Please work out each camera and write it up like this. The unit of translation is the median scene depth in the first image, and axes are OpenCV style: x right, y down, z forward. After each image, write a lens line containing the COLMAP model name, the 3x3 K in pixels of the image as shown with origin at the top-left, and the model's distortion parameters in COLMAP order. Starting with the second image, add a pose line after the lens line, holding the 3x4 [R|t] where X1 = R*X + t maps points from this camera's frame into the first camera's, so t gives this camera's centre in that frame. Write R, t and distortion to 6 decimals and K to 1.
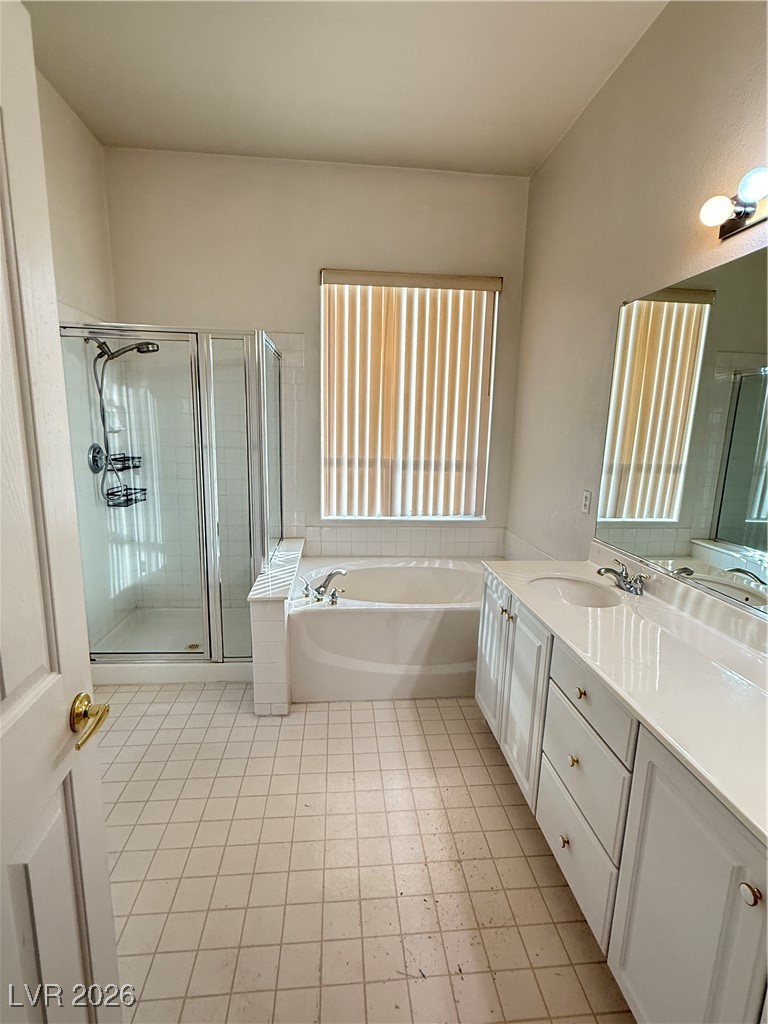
lens RADIAL K [[490.2, 0, 381.8], [0, 490.2, 515.5], [0, 0, 1]] dist [-0.002728, -0.000937]
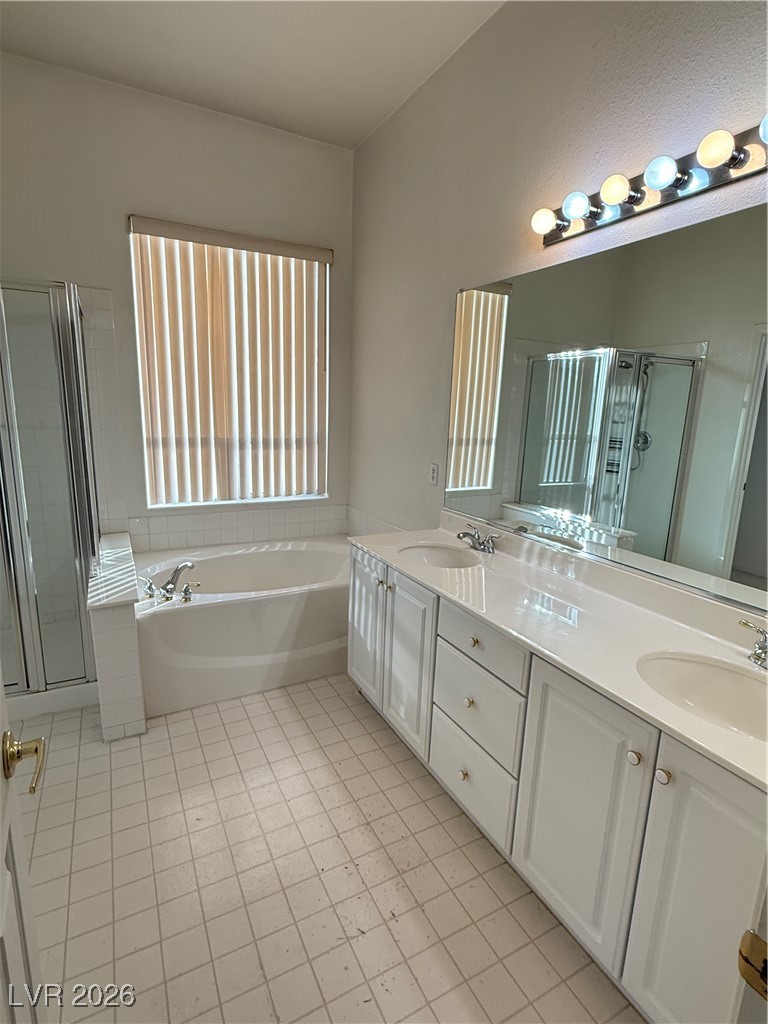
lens RADIAL K [[519.2, 0, 385.3], [0, 519.2, 513.9], [0, 0, 1]] dist [-0.005189, 0.000249]
pose [[0.920861, -0.074678, 0.382672, -0.119822], [0.061332, 0.997011, 0.046974, -0.000671], [-0.385036, -0.019787, 0.922689, -0.012736]]
